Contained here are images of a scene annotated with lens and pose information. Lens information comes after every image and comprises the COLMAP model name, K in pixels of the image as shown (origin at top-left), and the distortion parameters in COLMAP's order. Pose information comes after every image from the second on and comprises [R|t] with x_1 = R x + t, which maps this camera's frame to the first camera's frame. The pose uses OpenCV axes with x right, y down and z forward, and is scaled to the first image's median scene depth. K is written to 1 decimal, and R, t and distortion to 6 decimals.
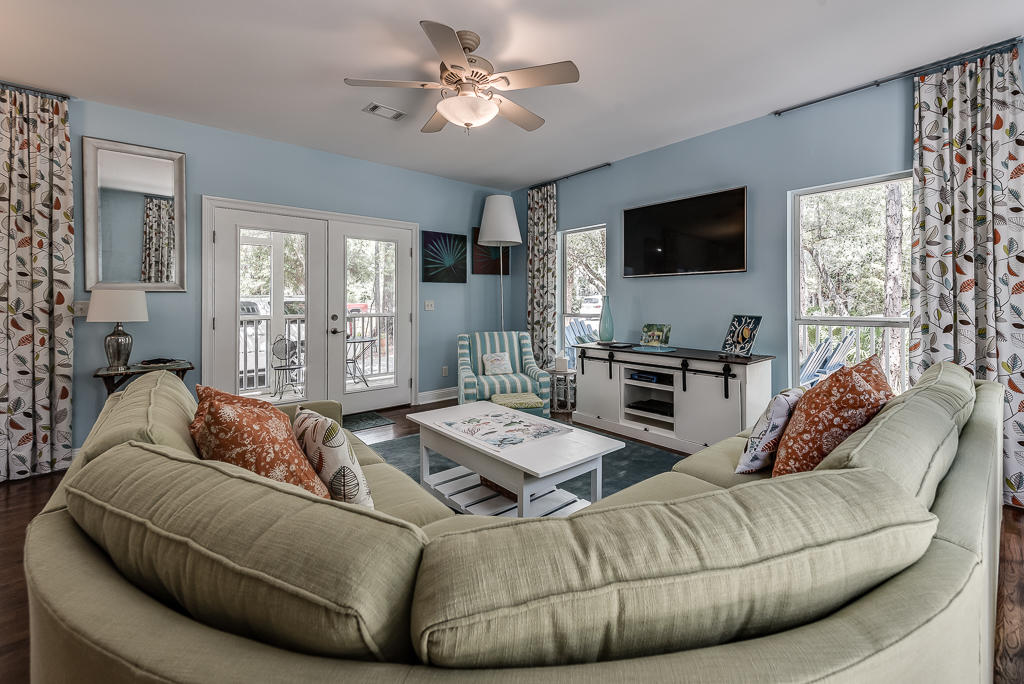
lens RADIAL K [[429.0, 0, 523.3], [0, 429.0, 302.1], [0, 0, 1]] dist [0.001945, 0.000047]
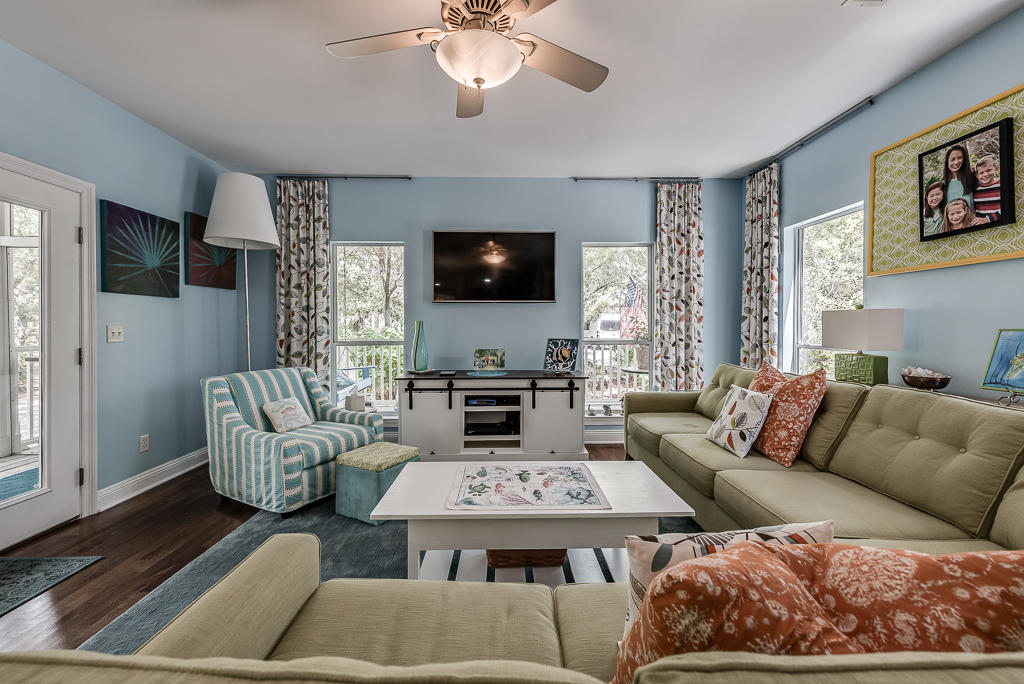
lens RADIAL K [[402.7, 0, 513.7], [0, 402.7, 334.1], [0, 0, 1]] dist [0.001405, -0.000431]
pose [[0.637871, -0.012489, 0.770042, -0.486457], [0.000447, 0.999874, 0.015847, -0.000105], [-0.770143, -0.009764, 0.637796, 0.411825]]
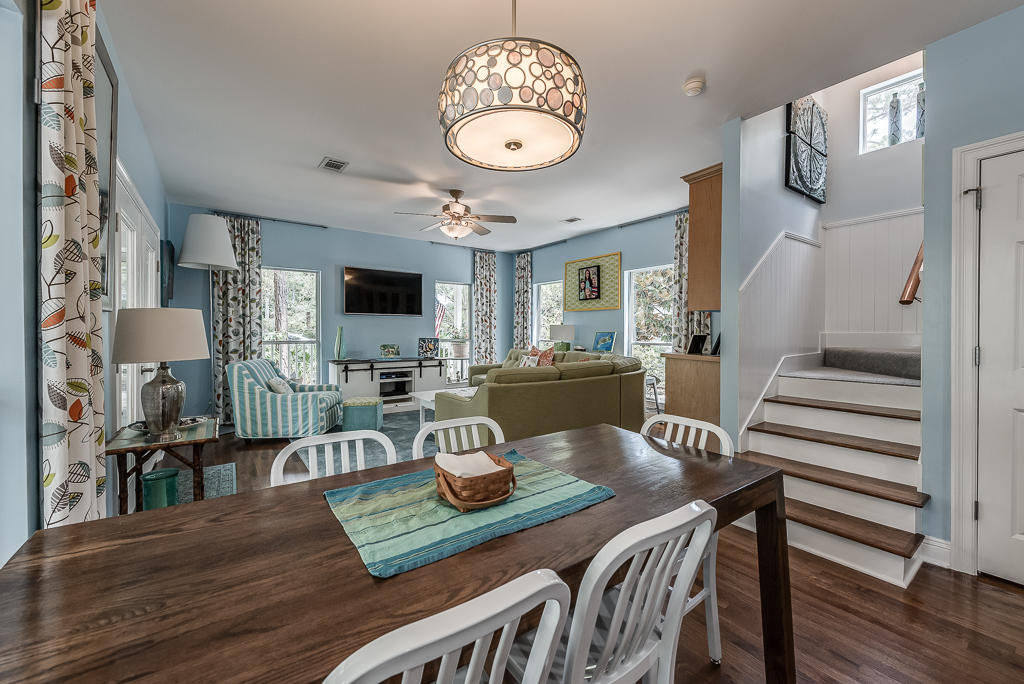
lens RADIAL K [[399.6, 0, 512.0], [0, 399.6, 342.0], [0, 0, 1]] dist [-0.000640, -0.000133]
pose [[0.085316, -0.024074, 0.996063, -1.479152], [-0.002998, 0.999697, 0.024419, 0.002415], [-0.996349, -0.005069, 0.085218, 0.474172]]
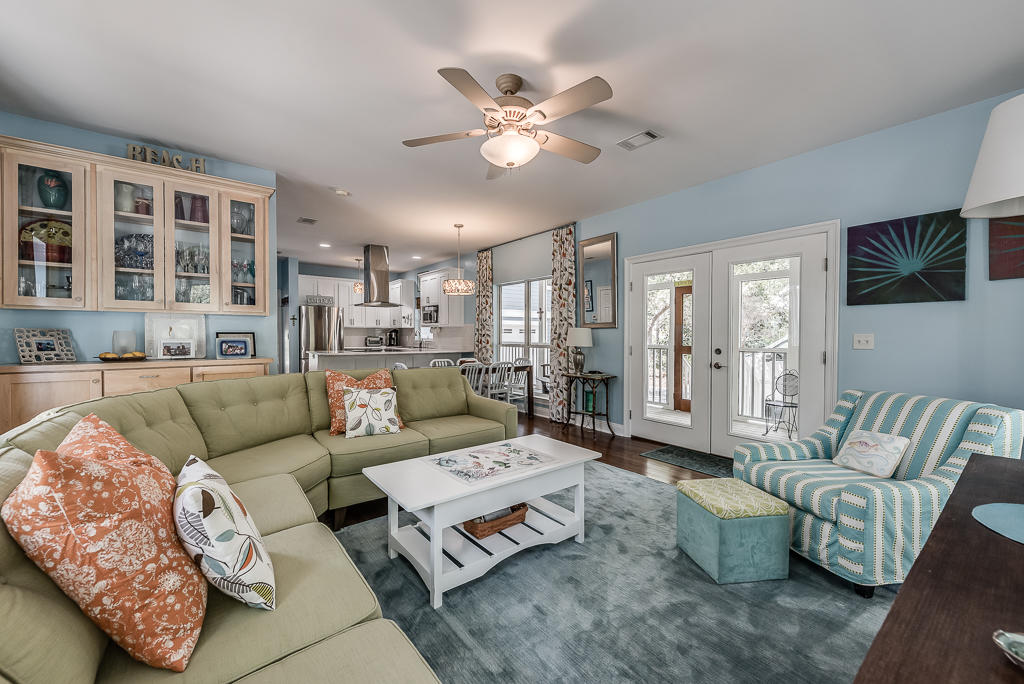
lens RADIAL K [[402.7, 0, 513.7], [0, 402.7, 334.1], [0, 0, 1]] dist [0.001405, -0.000431]
pose [[-0.054259, 0.003519, -0.998521, 0.677450], [0.000266, 0.999994, 0.003509, -0.007773], [0.998527, -0.000076, -0.054259, 0.838648]]
